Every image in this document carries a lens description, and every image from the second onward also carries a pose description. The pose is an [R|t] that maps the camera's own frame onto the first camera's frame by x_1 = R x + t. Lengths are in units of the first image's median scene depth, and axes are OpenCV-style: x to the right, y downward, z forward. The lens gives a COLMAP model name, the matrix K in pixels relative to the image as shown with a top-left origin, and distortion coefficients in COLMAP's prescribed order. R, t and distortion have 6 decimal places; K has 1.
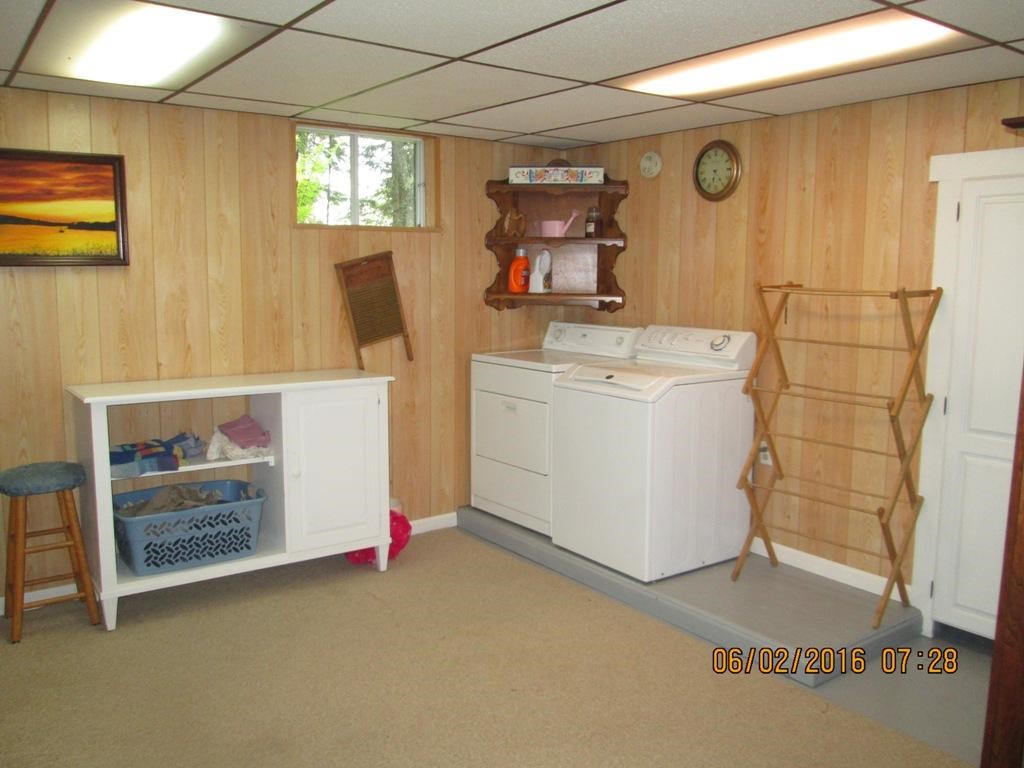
lens RADIAL K [[846.3, 0, 518.4], [0, 846.3, 383.1], [0, 0, 1]] dist [-0.051727, 0.021035]
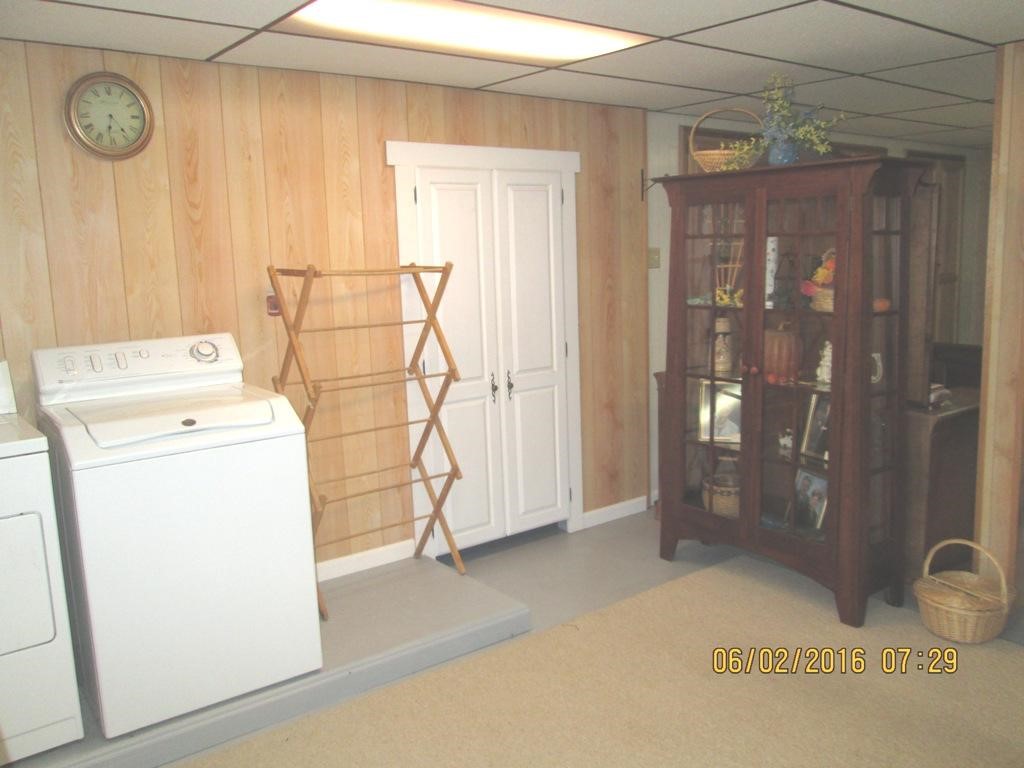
lens RADIAL K [[846.3, 0, 518.4], [0, 846.3, 383.1], [0, 0, 1]] dist [-0.051727, 0.021035]
pose [[-0.025460, -0.159764, 0.986827, -0.558904], [0.164558, 0.973011, 0.161773, -0.104608], [-0.986039, 0.166509, 0.001517, 0.791035]]
